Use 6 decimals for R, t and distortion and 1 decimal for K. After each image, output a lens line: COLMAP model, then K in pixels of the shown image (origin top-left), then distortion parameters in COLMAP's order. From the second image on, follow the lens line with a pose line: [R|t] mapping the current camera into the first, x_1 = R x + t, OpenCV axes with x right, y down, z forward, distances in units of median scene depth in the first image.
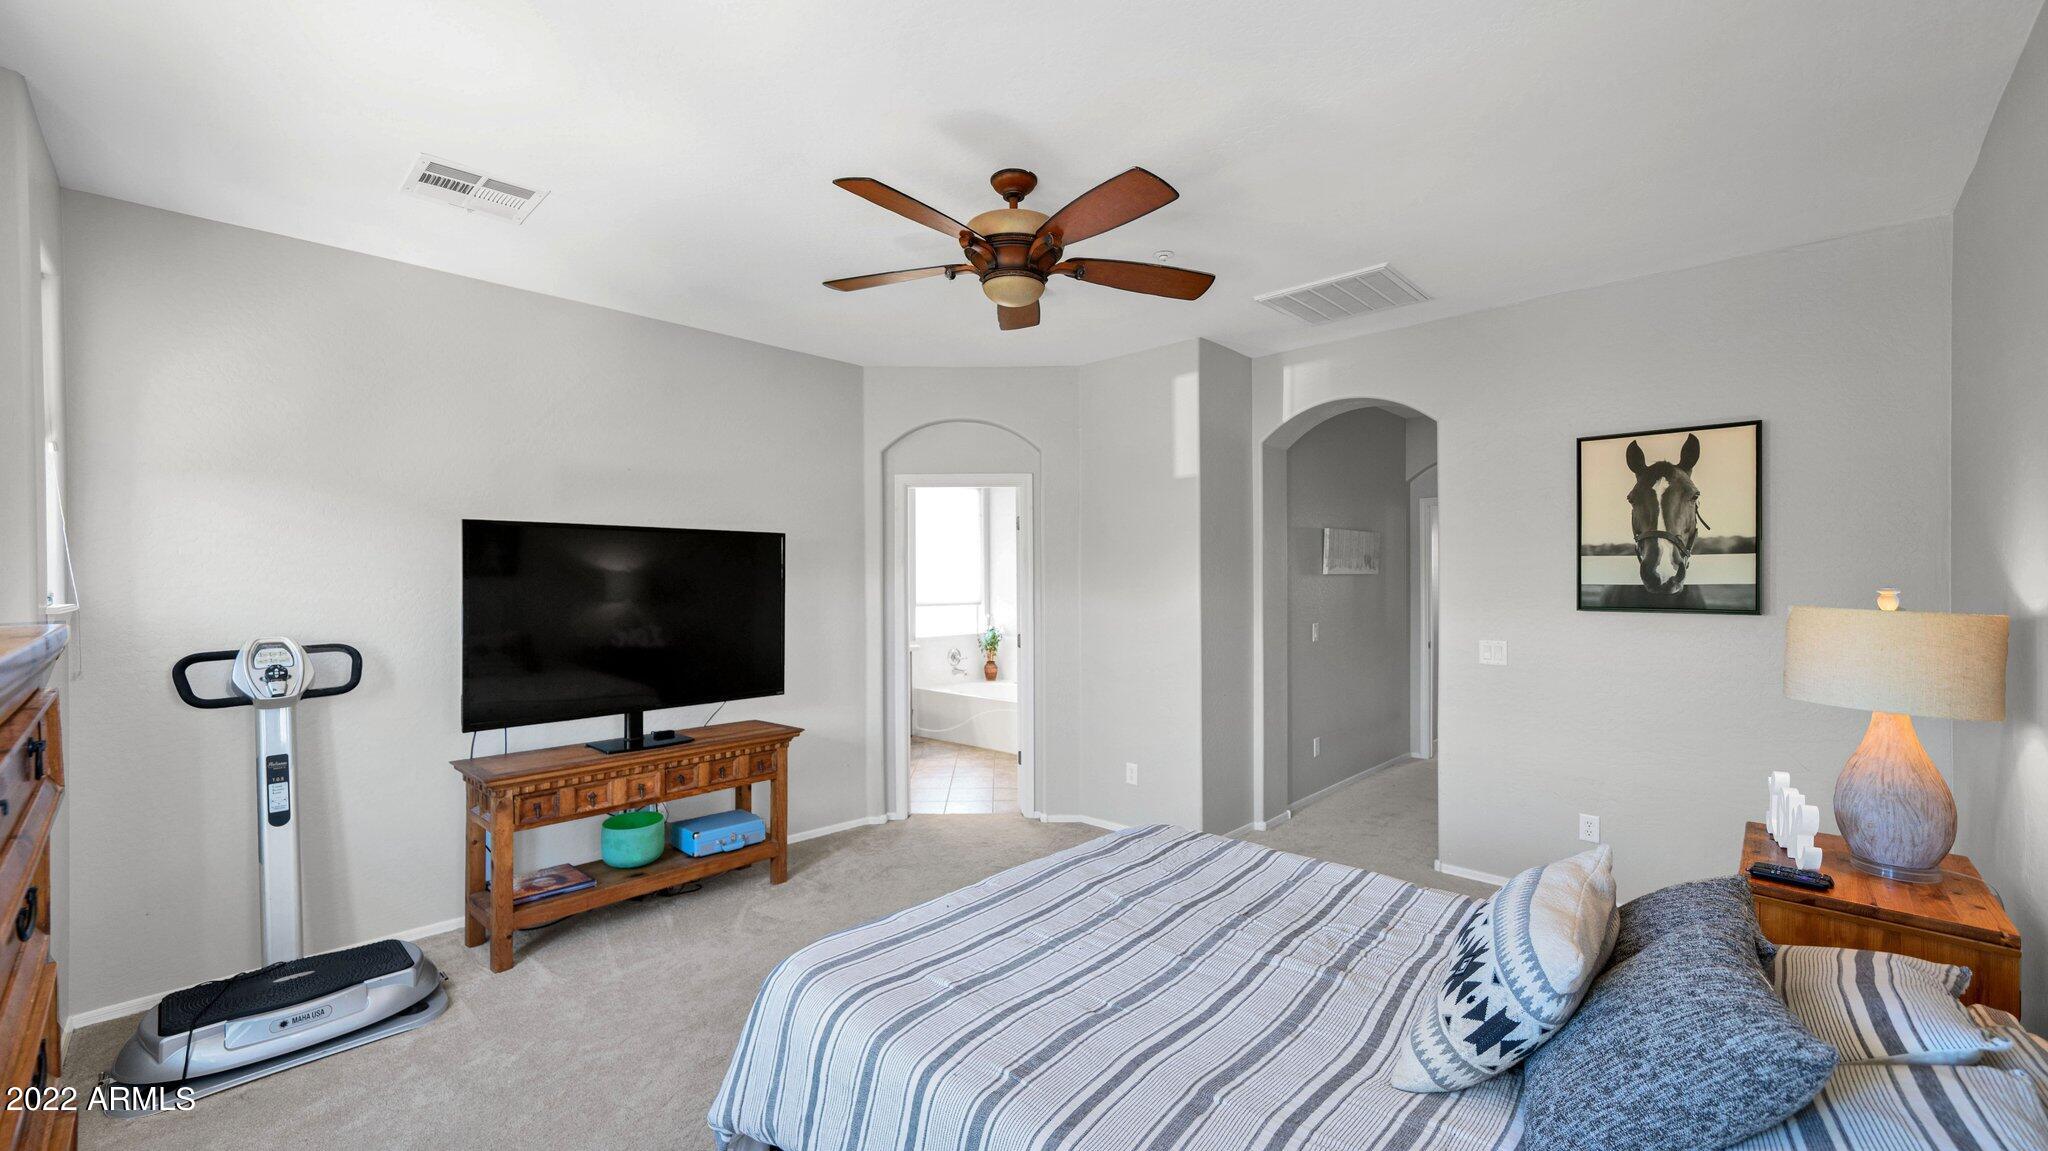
lens RADIAL K [[845.3, 0, 994.9], [0, 845.3, 572.2], [0, 0, 1]] dist [0.035060, 0.000032]
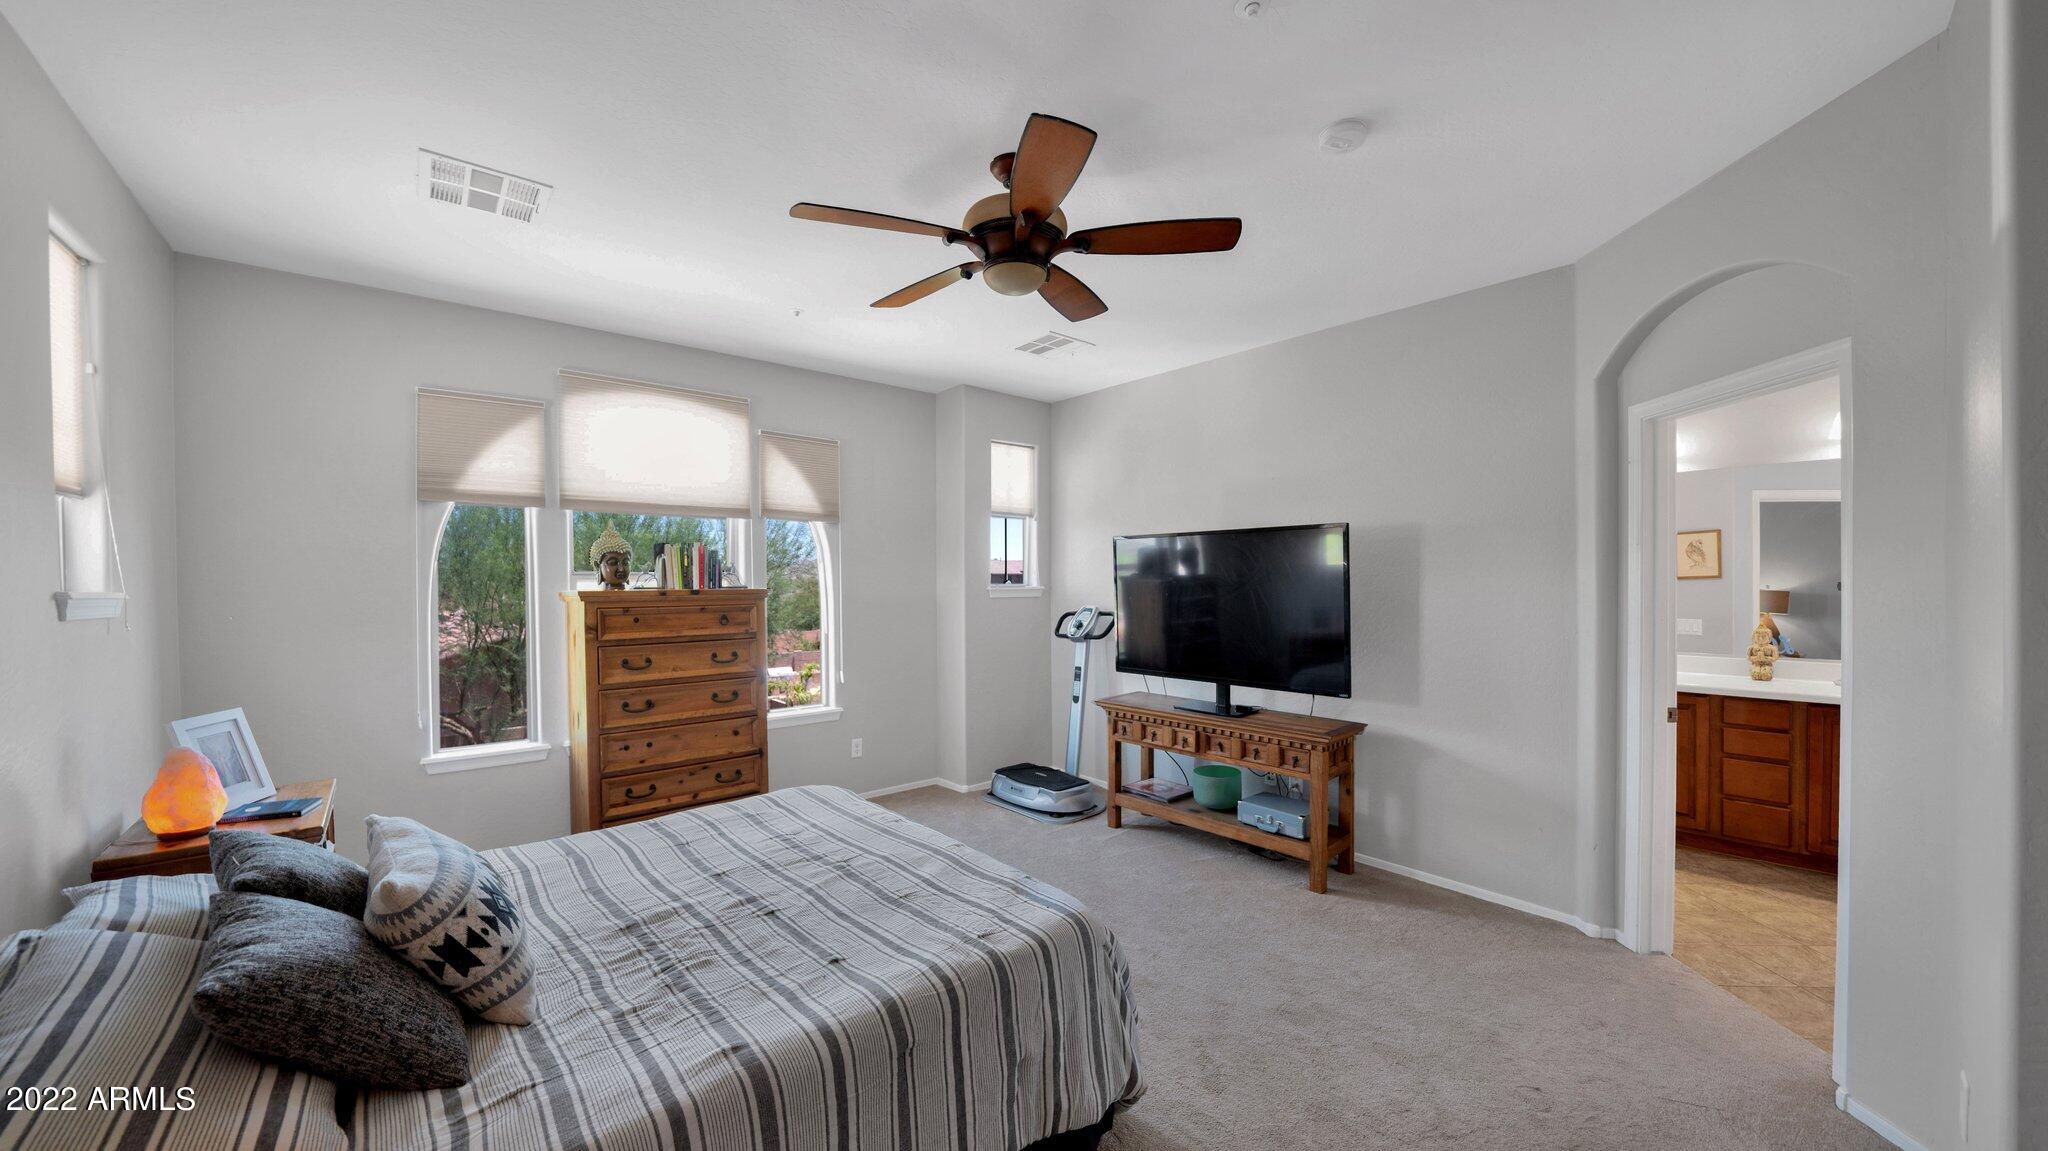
lens RADIAL K [[735.7, 0, 1016.3], [0, 735.7, 581.5], [0, 0, 1]] dist [-0.000698, -0.004101]
pose [[-0.106896, -0.008481, -0.994234, 0.650041], [0.005088, 0.999946, -0.009077, 0.029151], [0.994257, -0.006029, -0.106847, 0.833483]]
